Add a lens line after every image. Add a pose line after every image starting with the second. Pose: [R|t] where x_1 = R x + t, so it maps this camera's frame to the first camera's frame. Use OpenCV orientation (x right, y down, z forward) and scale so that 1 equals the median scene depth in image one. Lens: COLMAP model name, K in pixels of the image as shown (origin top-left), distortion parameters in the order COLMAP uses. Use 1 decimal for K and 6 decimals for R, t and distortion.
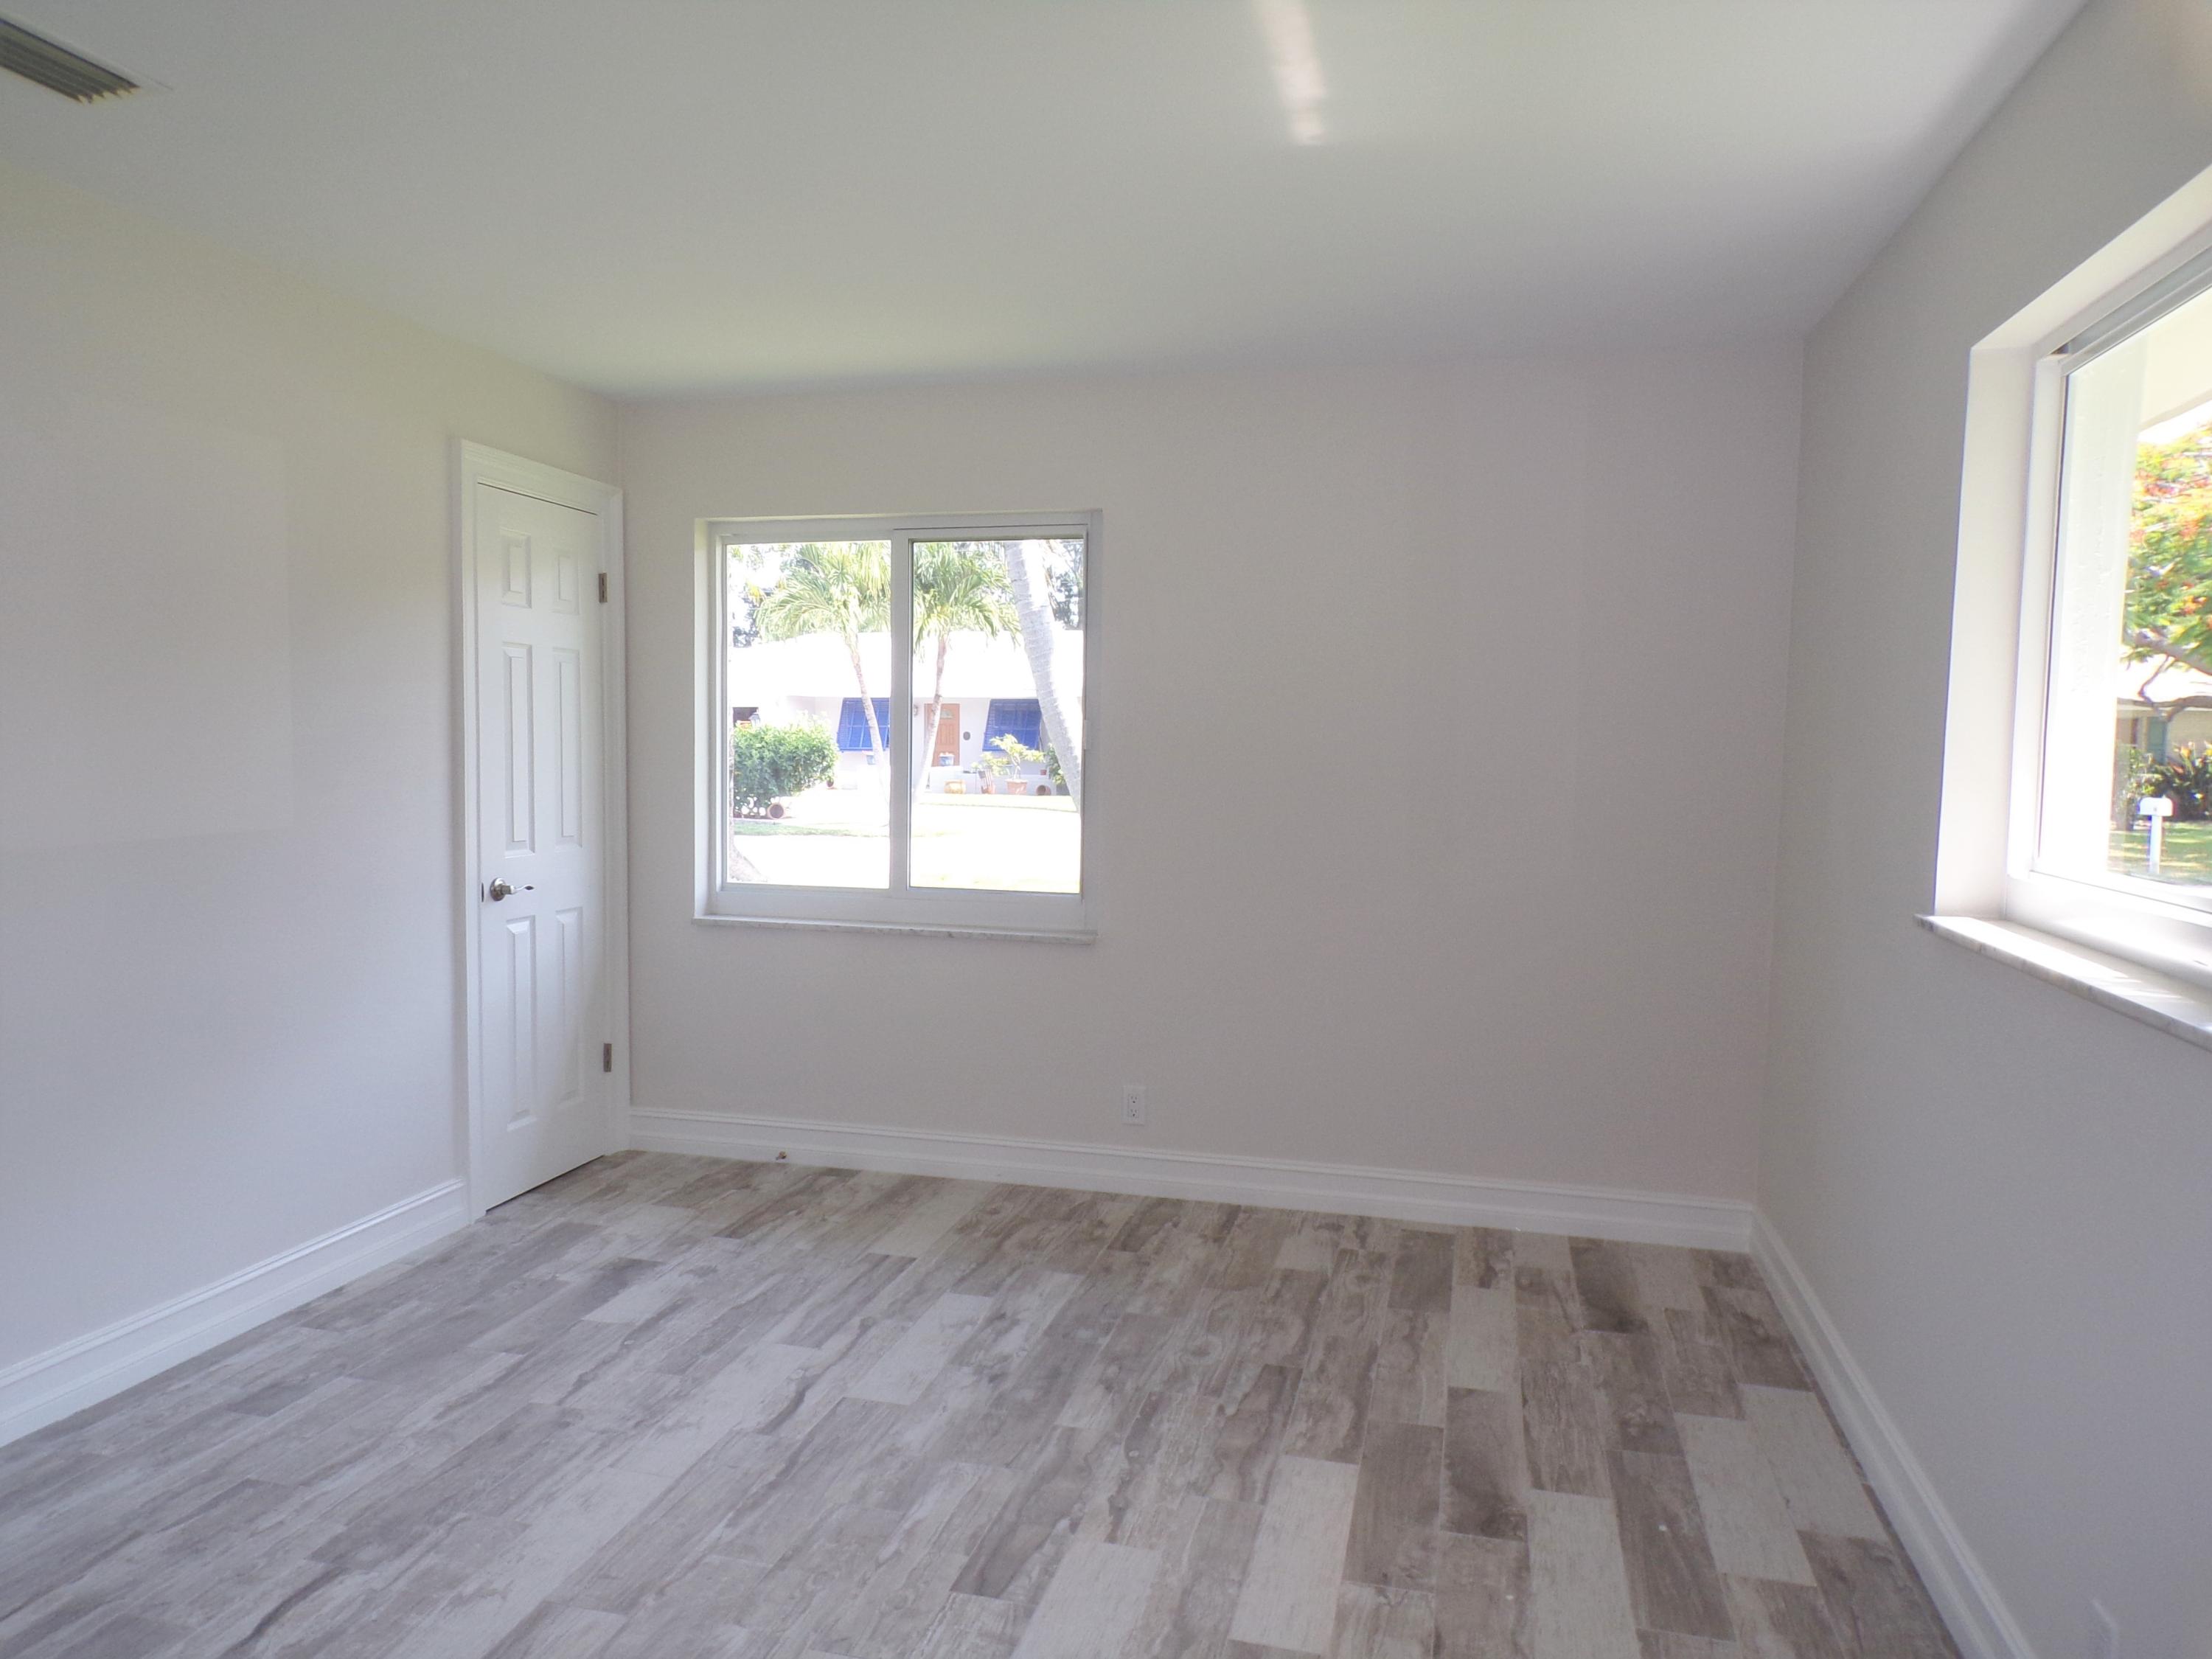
lens RADIAL K [[1500.7, 0, 1087.4], [0, 1500.7, 830.6], [0, 0, 1]] dist [0.005503, 0.000309]
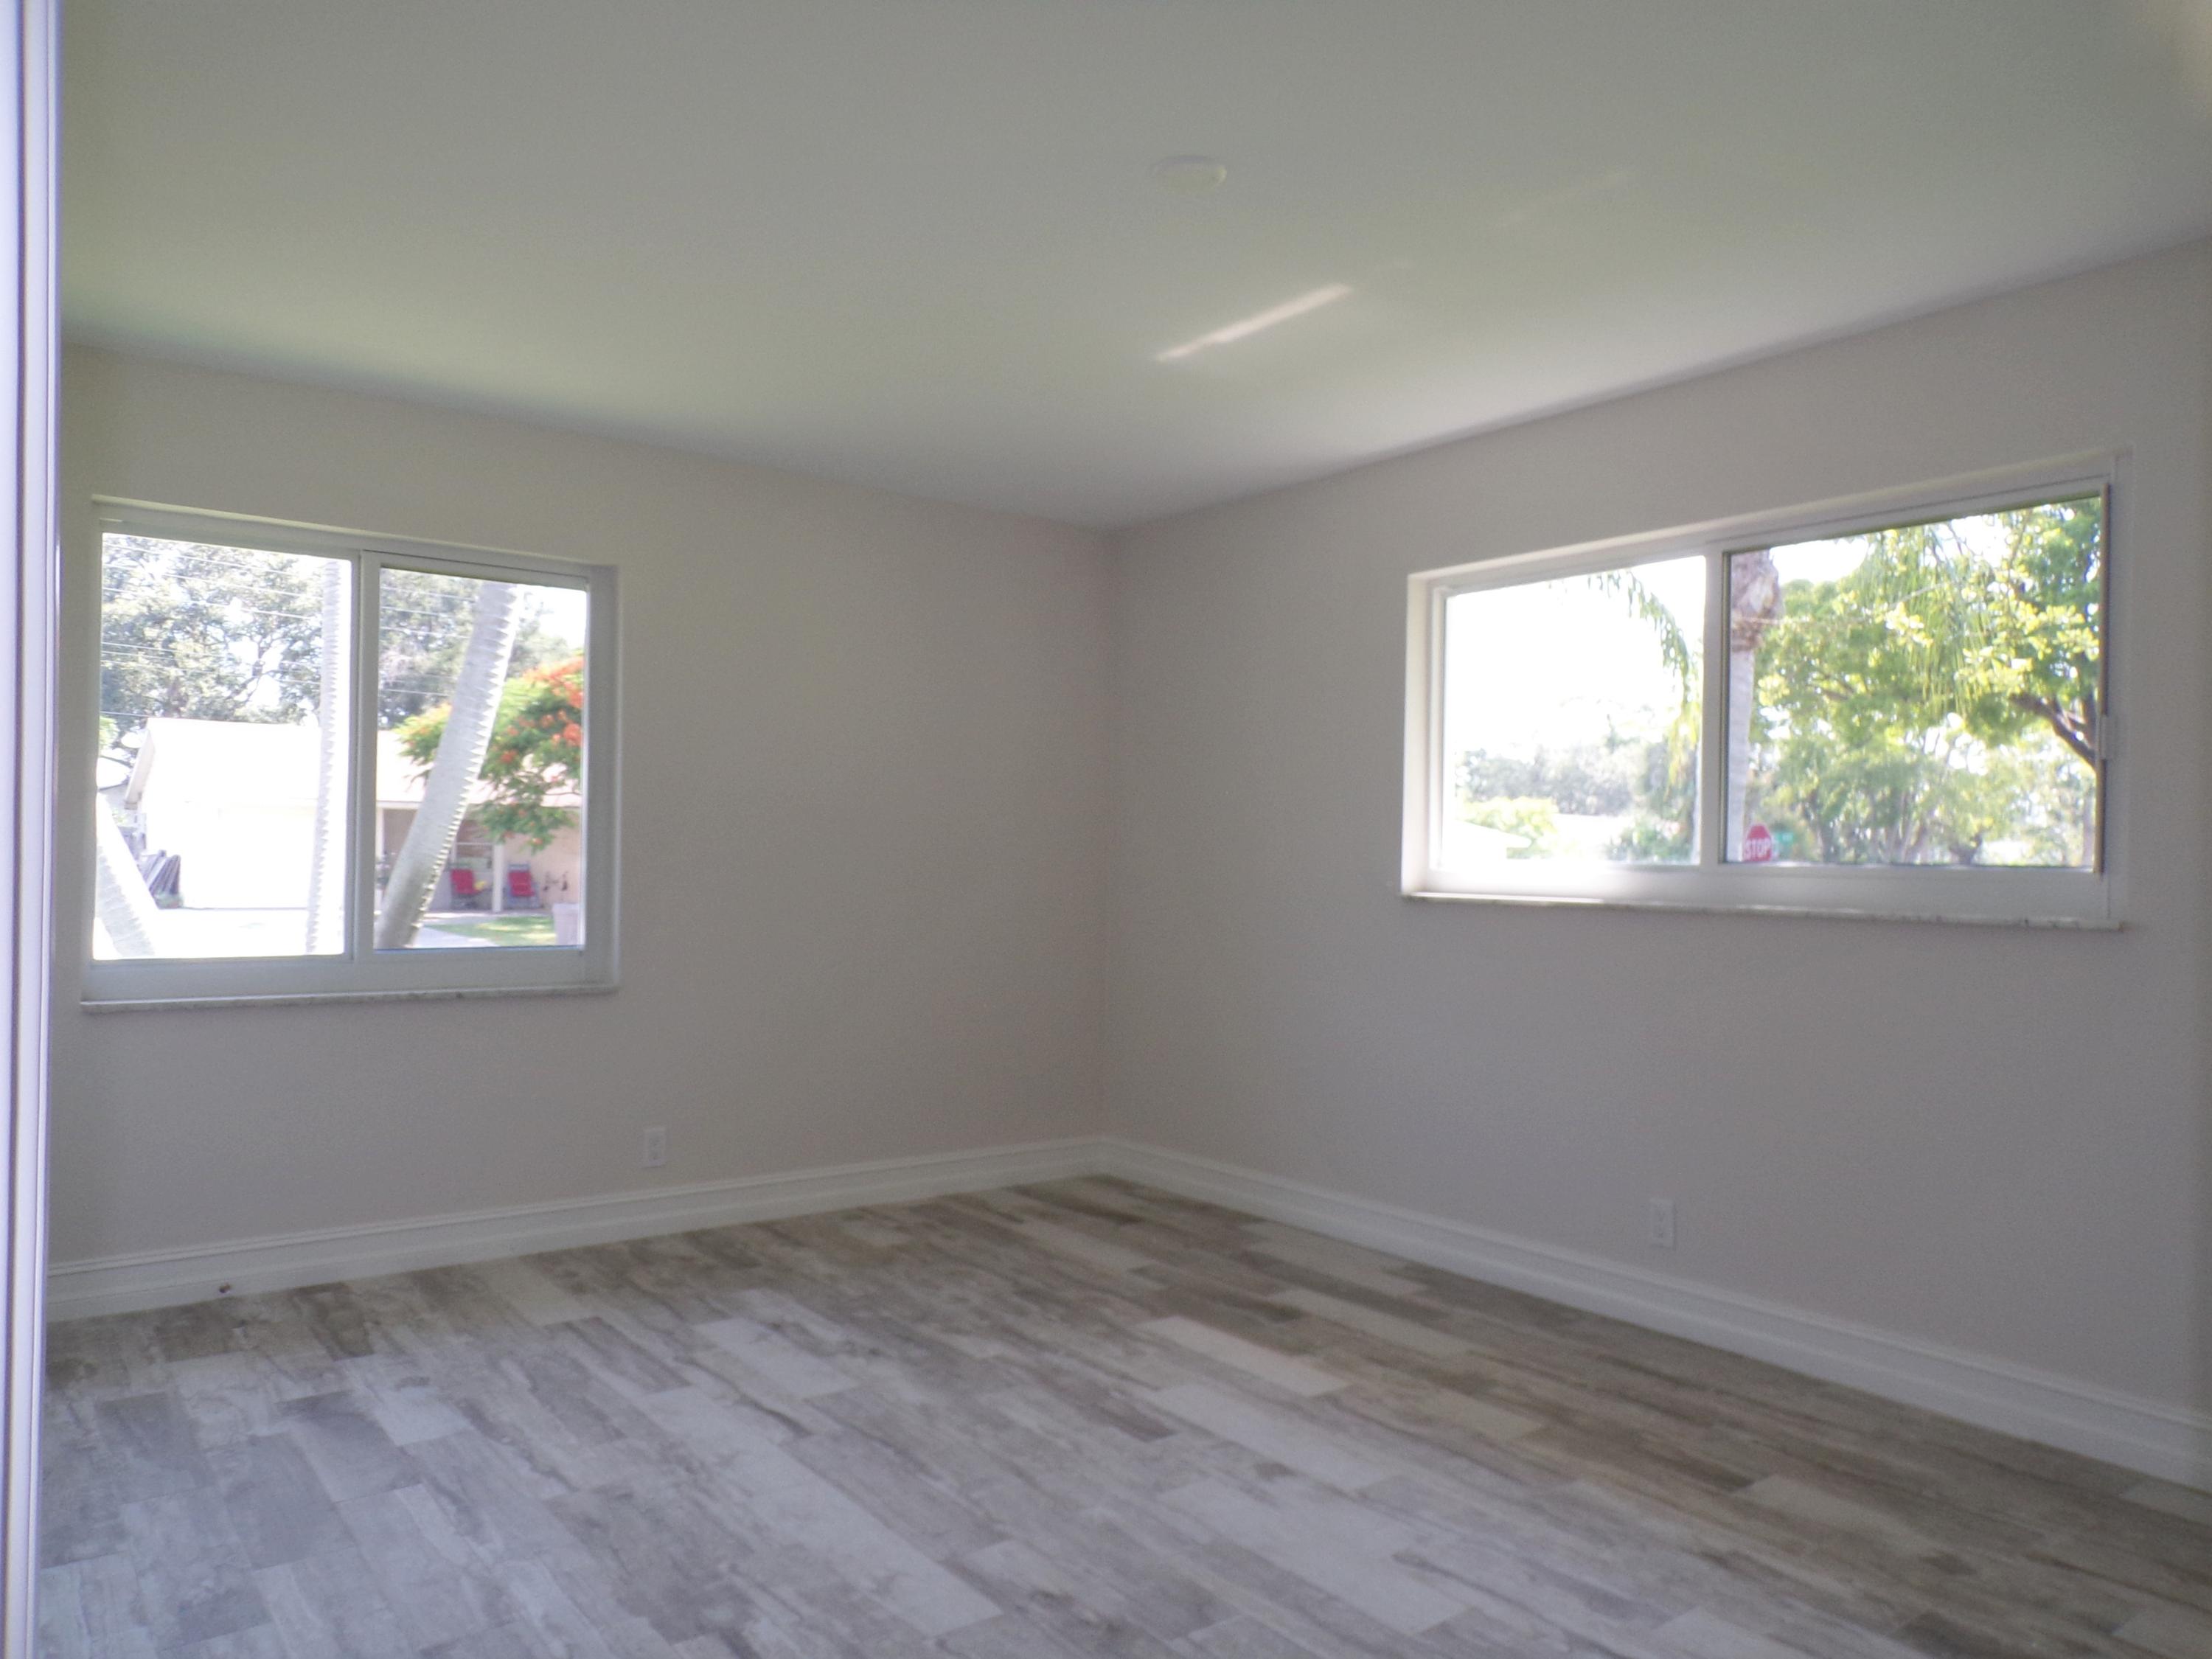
lens RADIAL K [[1500.7, 0, 1057.5], [0, 1500.7, 851.9], [0, 0, 1]] dist [0.005503, 0.000309]
pose [[0.627523, 0.004109, 0.778587, -0.734498], [0.042517, 0.998313, -0.039536, 0.041458], [-0.777437, 0.057913, 0.626289, 0.163320]]
